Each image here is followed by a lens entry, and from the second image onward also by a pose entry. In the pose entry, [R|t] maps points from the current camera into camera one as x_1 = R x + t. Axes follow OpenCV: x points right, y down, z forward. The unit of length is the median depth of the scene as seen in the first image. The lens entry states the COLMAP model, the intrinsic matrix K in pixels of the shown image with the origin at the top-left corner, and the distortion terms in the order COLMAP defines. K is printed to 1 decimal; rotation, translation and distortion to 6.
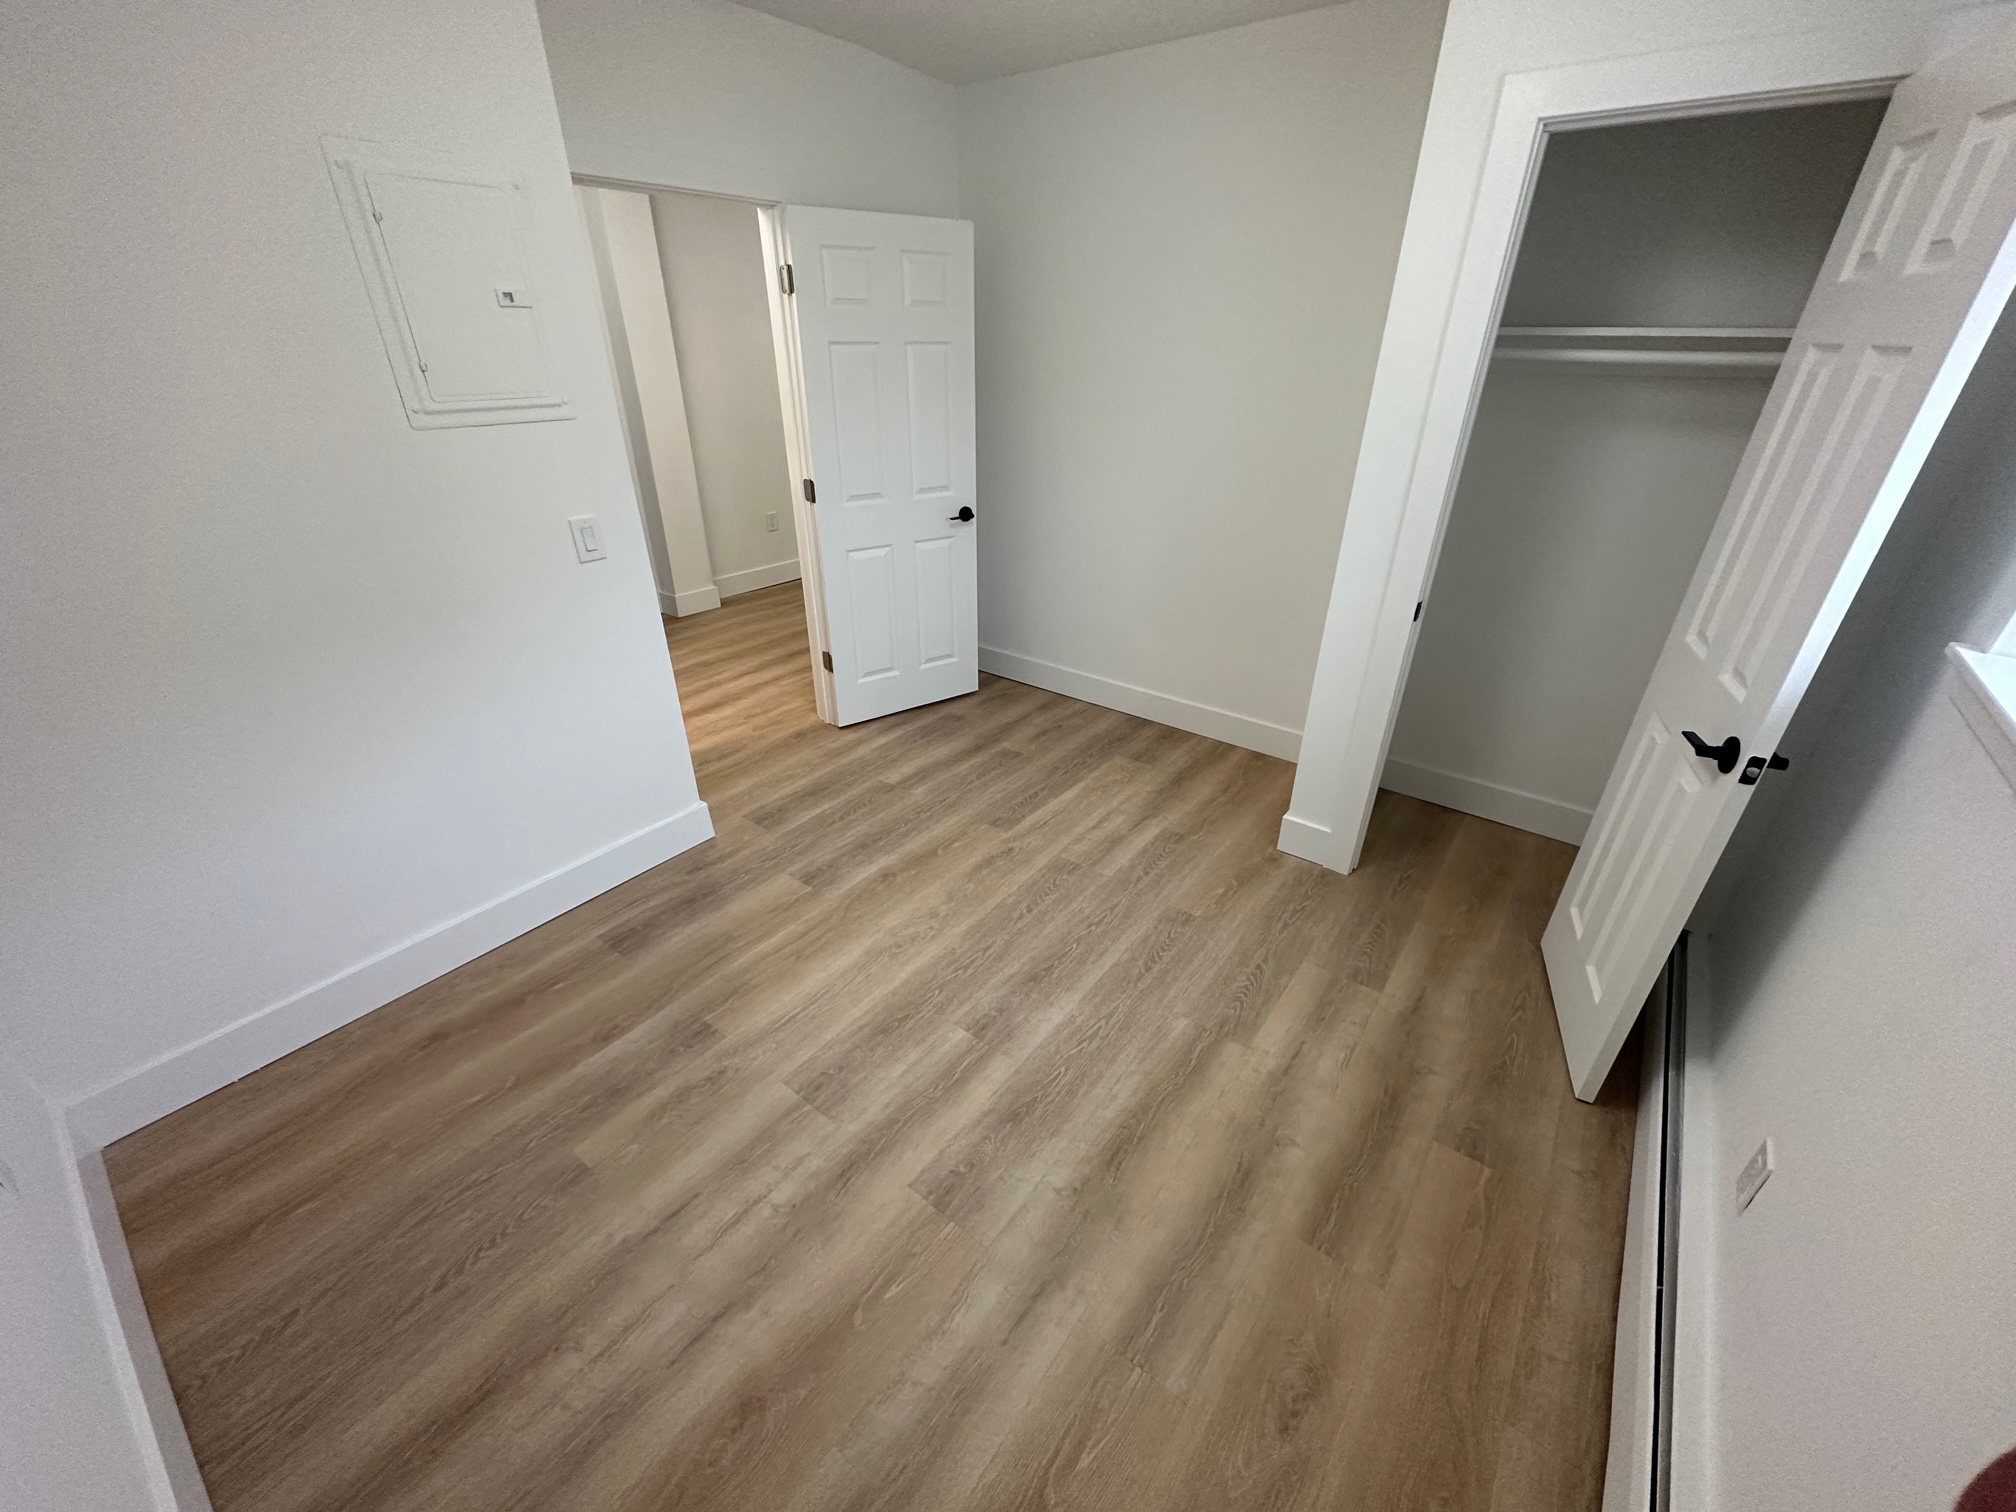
lens RADIAL K [[803.8, 0, 1007.7], [0, 803.8, 752.3], [0, 0, 1]] dist [-0.003930, 0.000340]
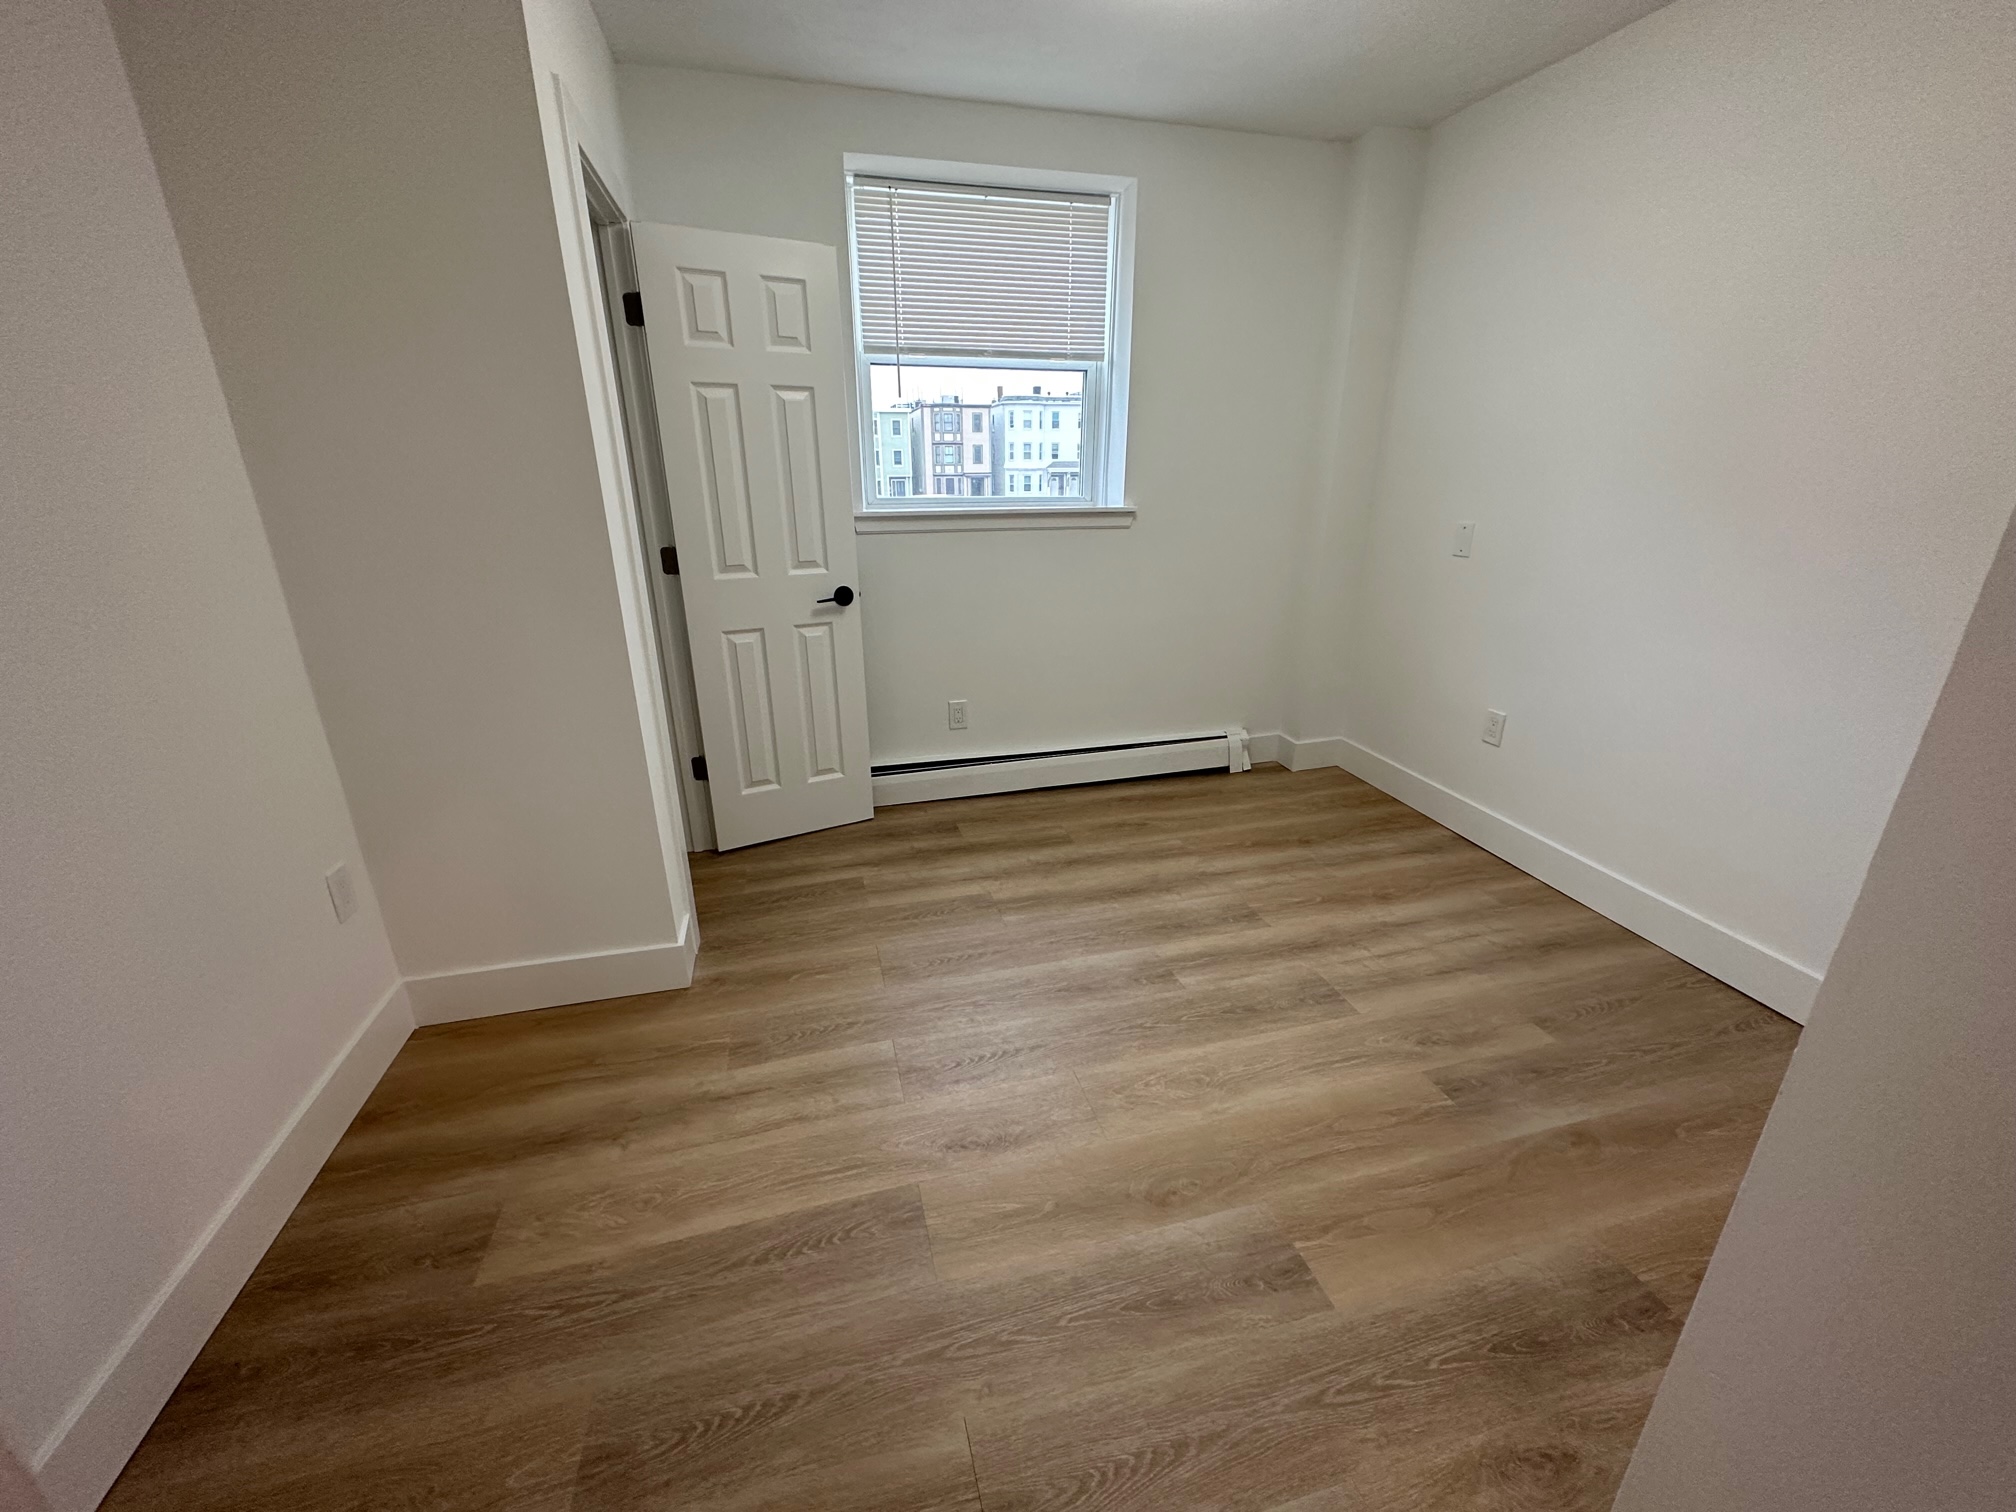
lens RADIAL K [[803.8, 0, 1000.0], [0, 803.8, 746.4], [0, 0, 1]] dist [-0.003930, 0.000340]
pose [[-0.786932, -0.201239, 0.583301, -0.440723], [0.290909, 0.712671, 0.638336, -0.646342], [-0.544160, 0.672015, -0.502282, 1.506088]]
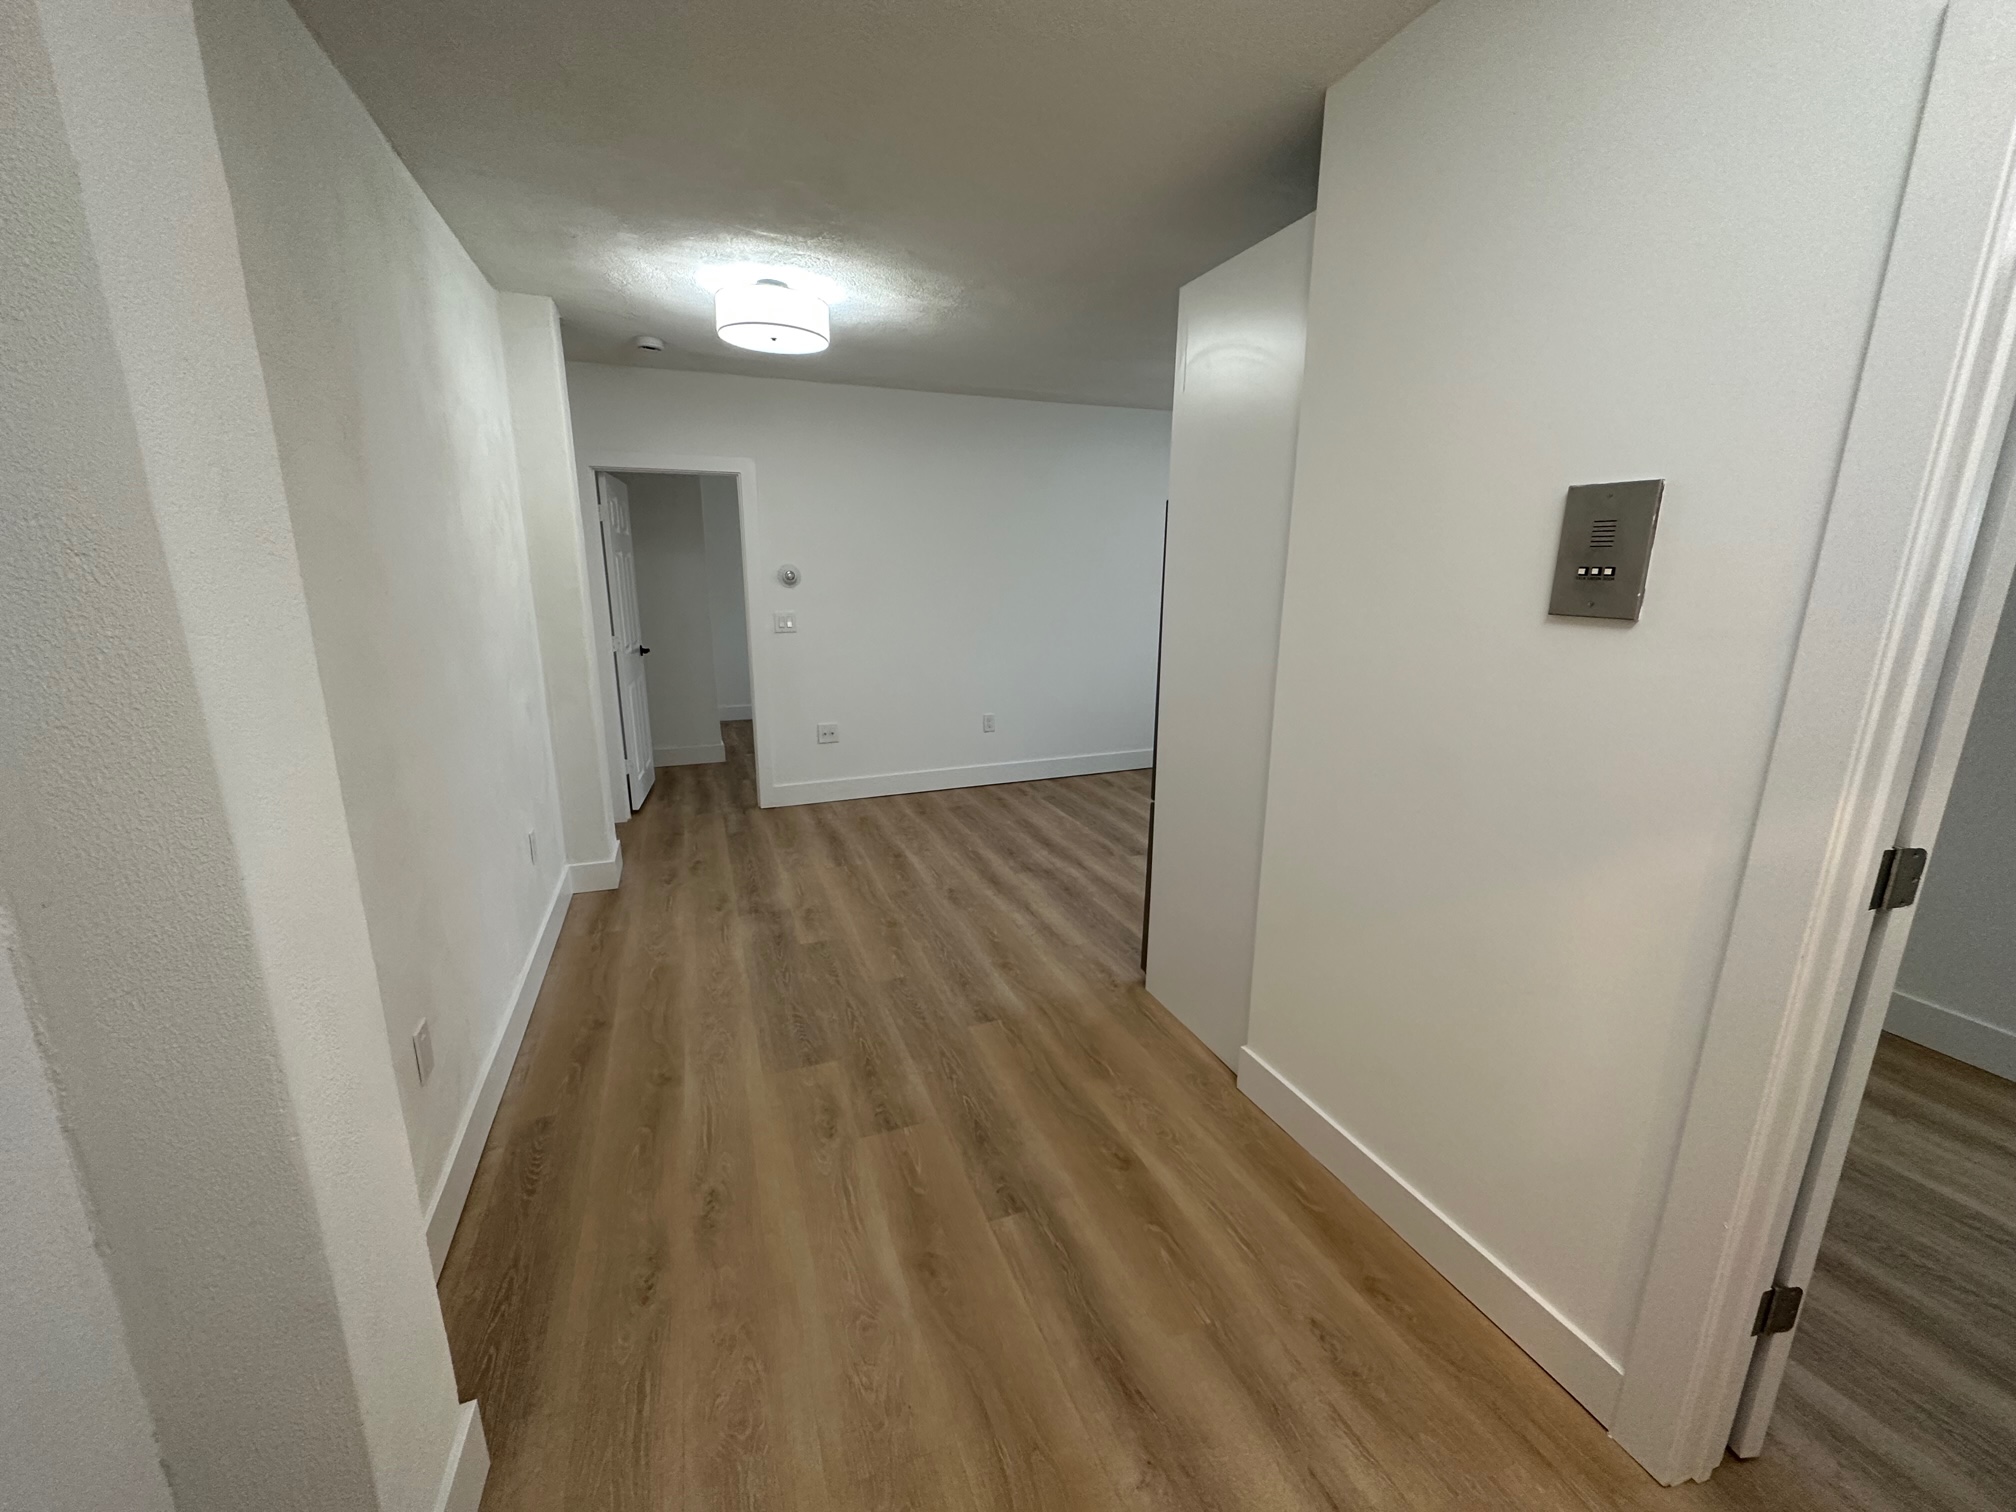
lens RADIAL K [[803.8, 0, 1021.3], [0, 803.8, 761.9], [0, 0, 1]] dist [-0.003930, 0.000340]
pose [[0.498429, -0.200005, 0.843544, -0.717463], [0.403791, 0.914593, -0.021739, -0.090081], [-0.767152, 0.351451, 0.536620, 0.347067]]
